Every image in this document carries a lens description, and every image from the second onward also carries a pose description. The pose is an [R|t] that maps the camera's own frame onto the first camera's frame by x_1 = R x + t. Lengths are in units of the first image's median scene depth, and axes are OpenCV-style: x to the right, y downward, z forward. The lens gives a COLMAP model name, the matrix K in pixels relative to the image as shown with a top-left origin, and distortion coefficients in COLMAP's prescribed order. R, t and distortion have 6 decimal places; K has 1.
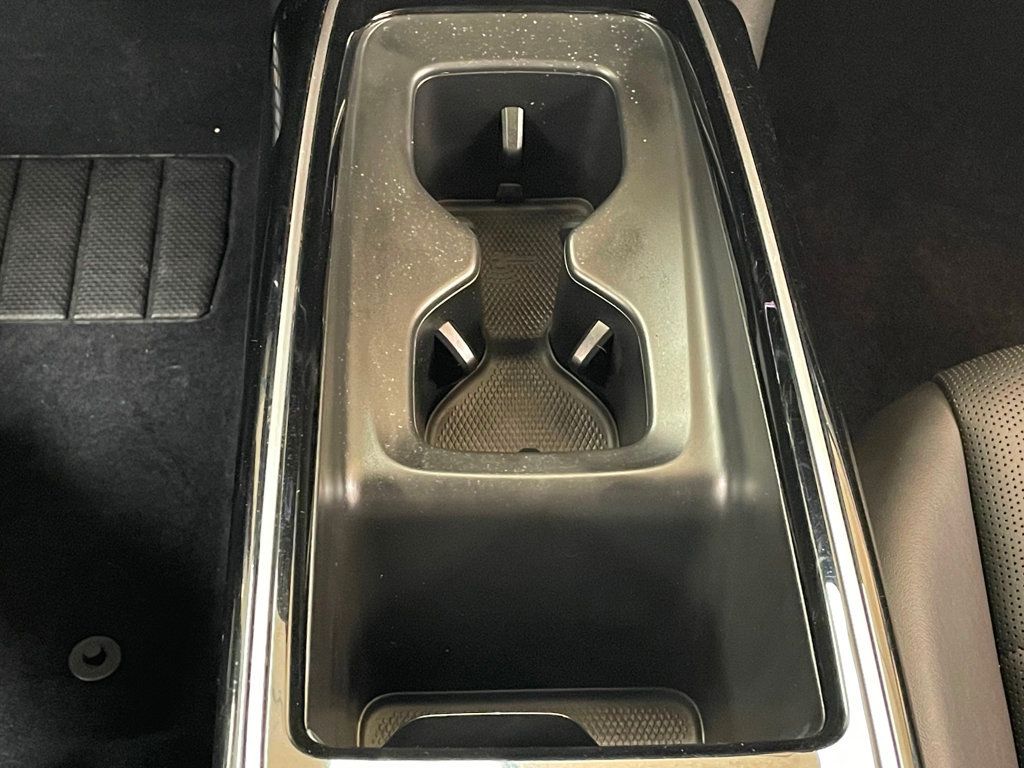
lens RADIAL K [[1573.6, 0, 507.8], [0, 1573.6, 388.1], [0, 0, 1]] dist [0.018059, -0.047725]
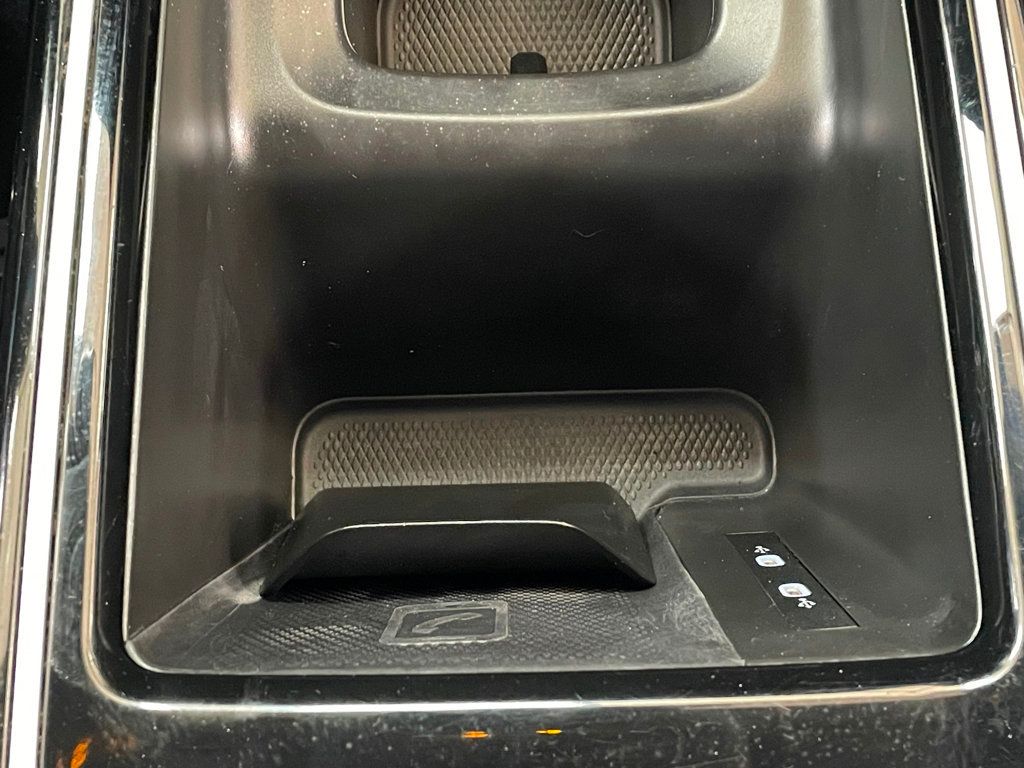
lens RADIAL K [[1561.3, 0, 533.1], [0, 1561.3, 384.6], [0, 0, 1]] dist [0.264650, 0.046230]
pose [[0.999151, 0.008386, -0.040335, 0.044780], [0.008417, 0.916856, 0.399128, -0.099329], [0.040328, -0.399129, 0.916007, 0.369147]]
